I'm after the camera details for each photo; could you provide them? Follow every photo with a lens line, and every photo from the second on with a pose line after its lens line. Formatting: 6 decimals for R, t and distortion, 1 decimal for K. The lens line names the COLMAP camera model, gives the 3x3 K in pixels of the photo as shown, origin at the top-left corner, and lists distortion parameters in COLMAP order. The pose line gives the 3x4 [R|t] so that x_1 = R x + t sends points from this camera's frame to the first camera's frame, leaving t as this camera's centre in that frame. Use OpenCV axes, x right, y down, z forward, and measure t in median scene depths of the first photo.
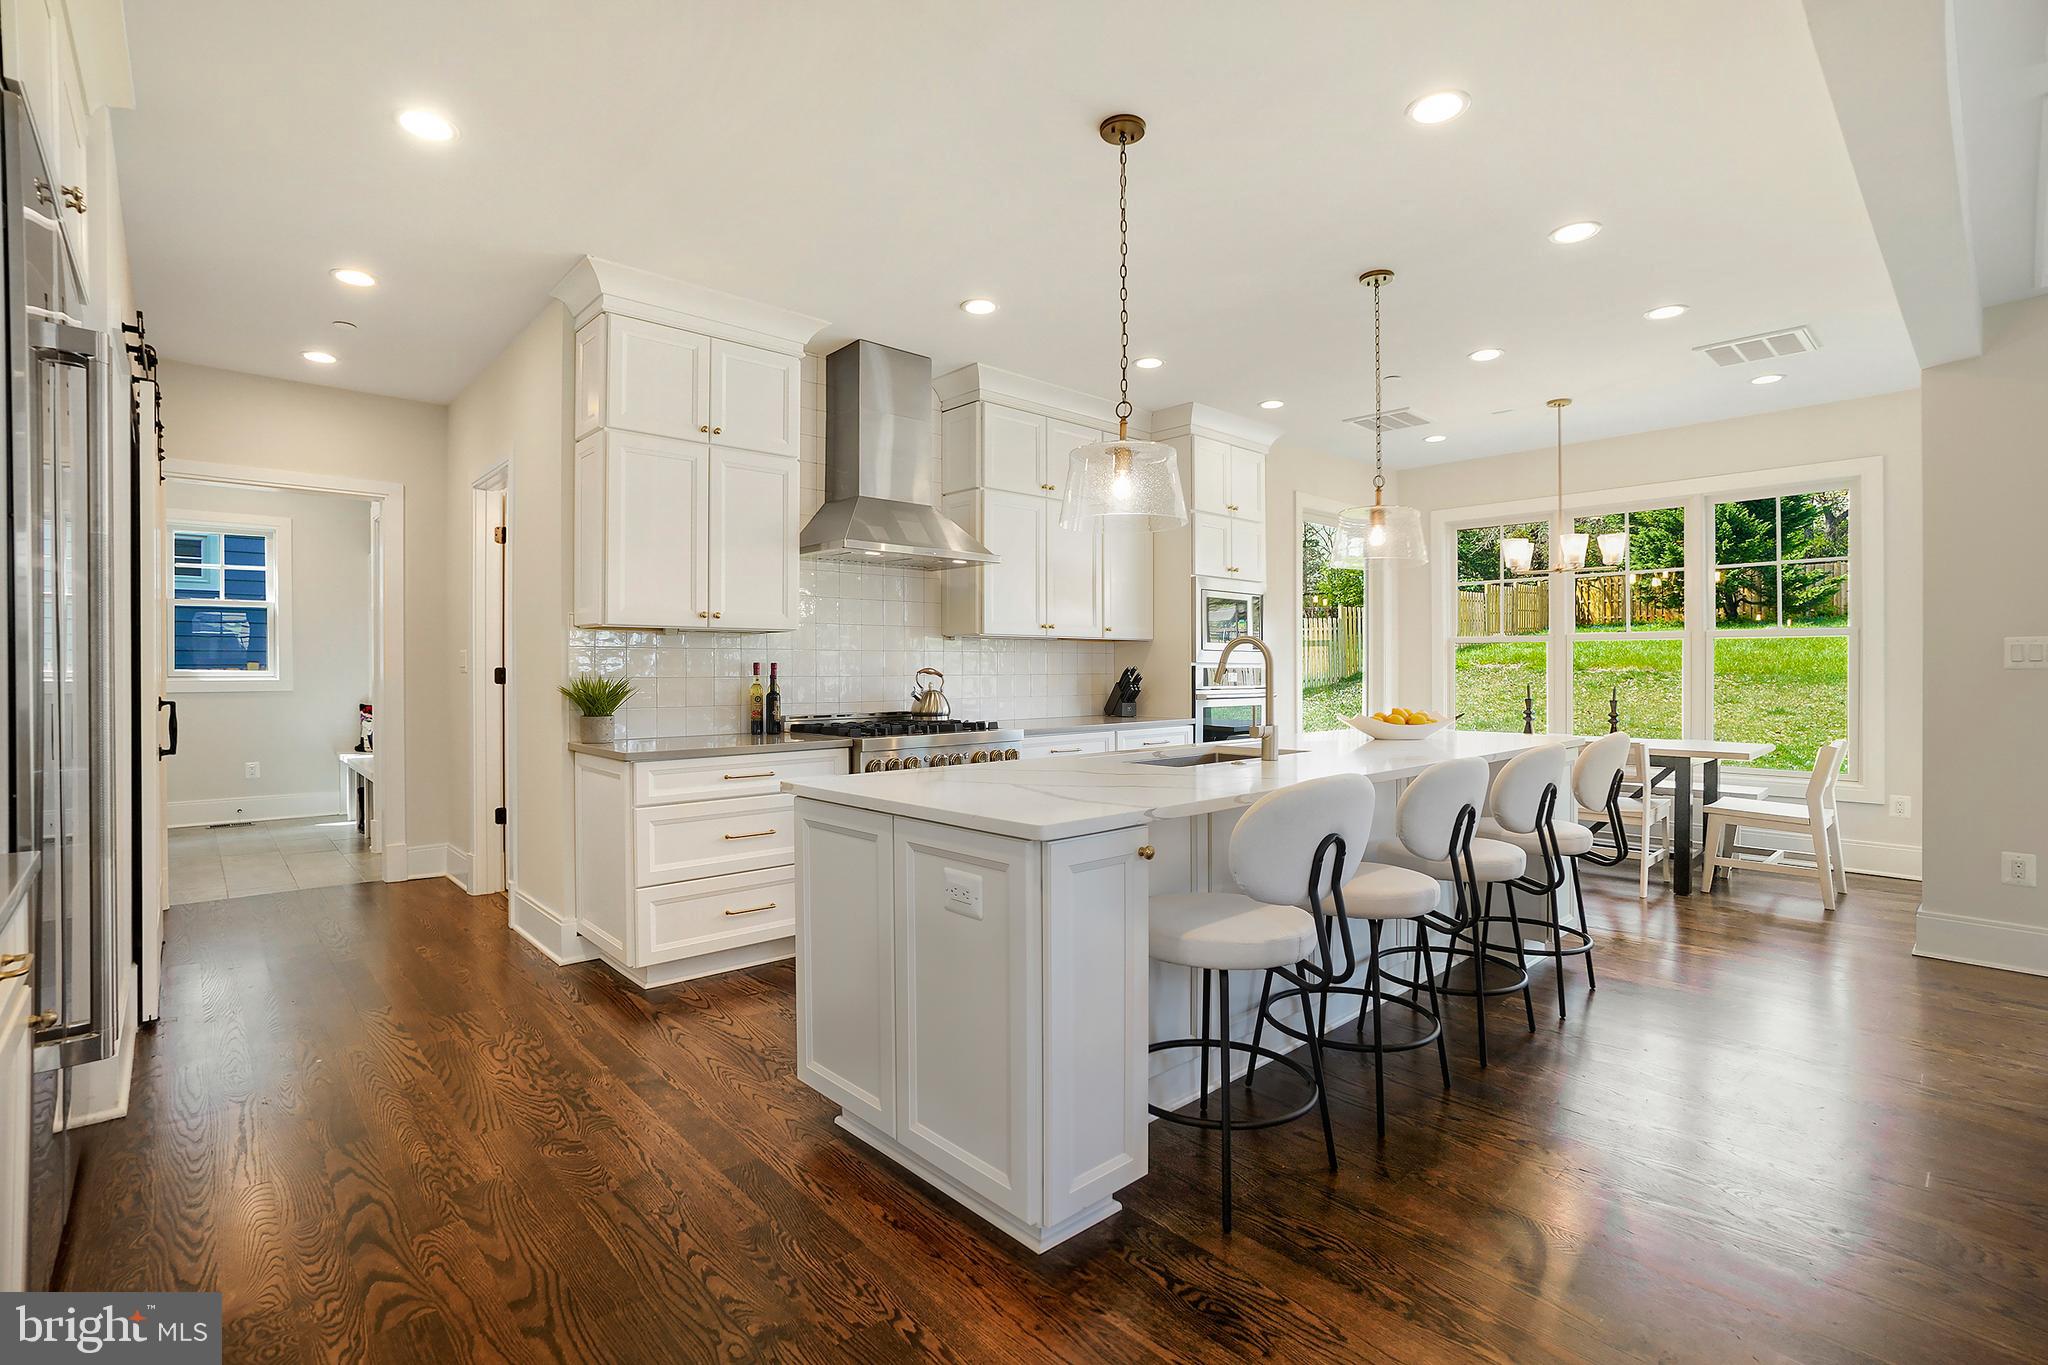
lens RADIAL K [[940.7, 0, 996.6], [0, 940.7, 661.5], [0, 0, 1]] dist [-0.001069, -0.000179]
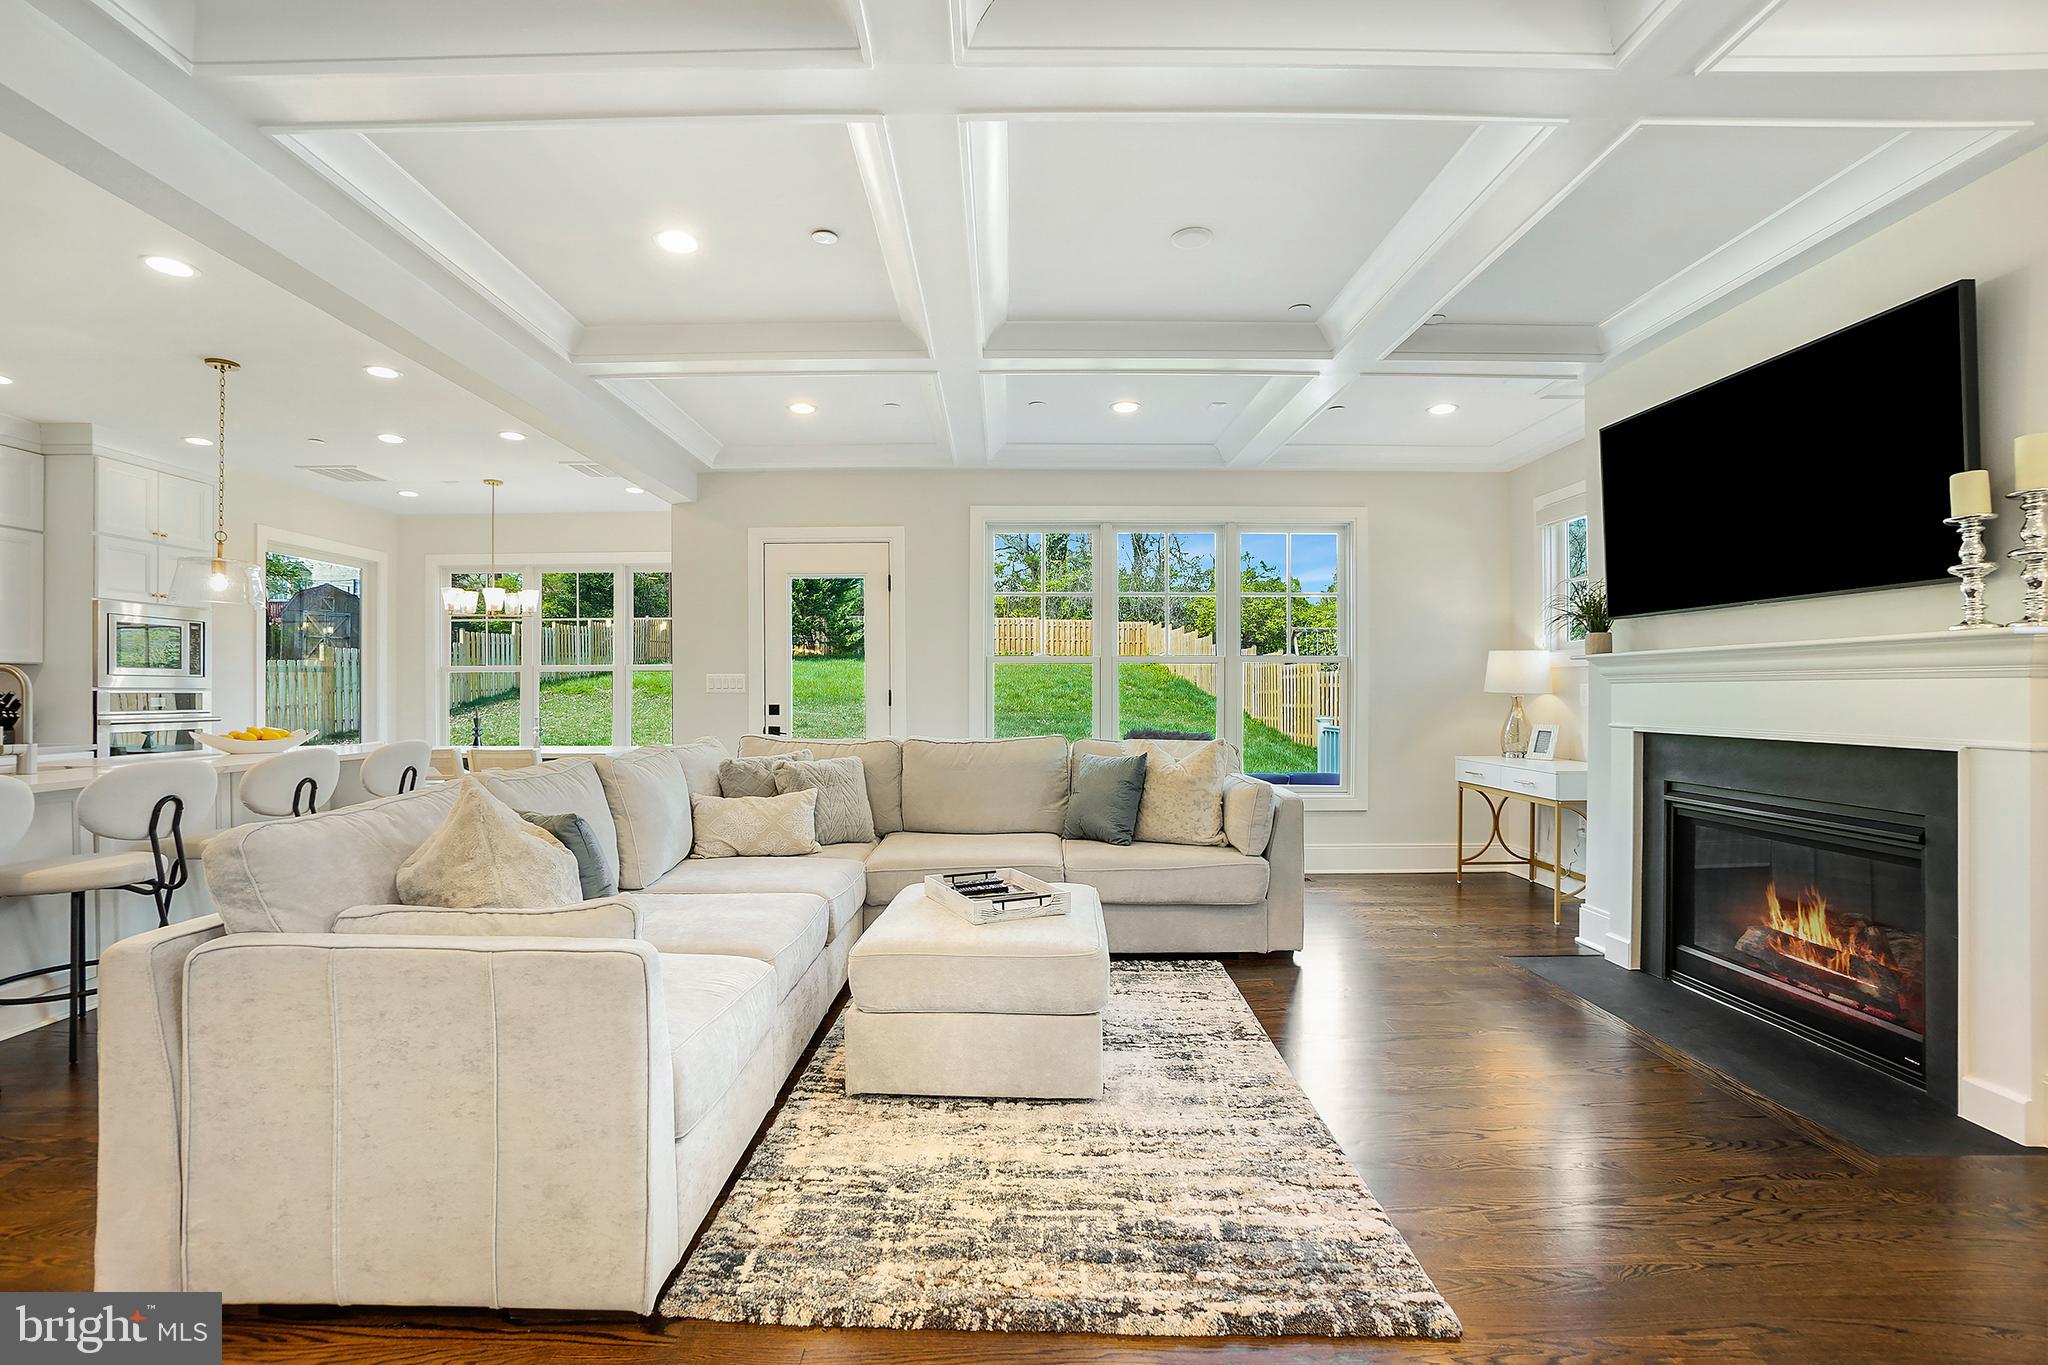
lens RADIAL K [[934.9, 0, 974.0], [0, 934.9, 688.5], [0, 0, 1]] dist [-0.003088, -0.000633]
pose [[0.692614, 0.003822, 0.721298, 0.168414], [-0.005428, 0.999985, -0.000087, -0.003295], [-0.721288, -0.003855, 0.692624, -0.393772]]
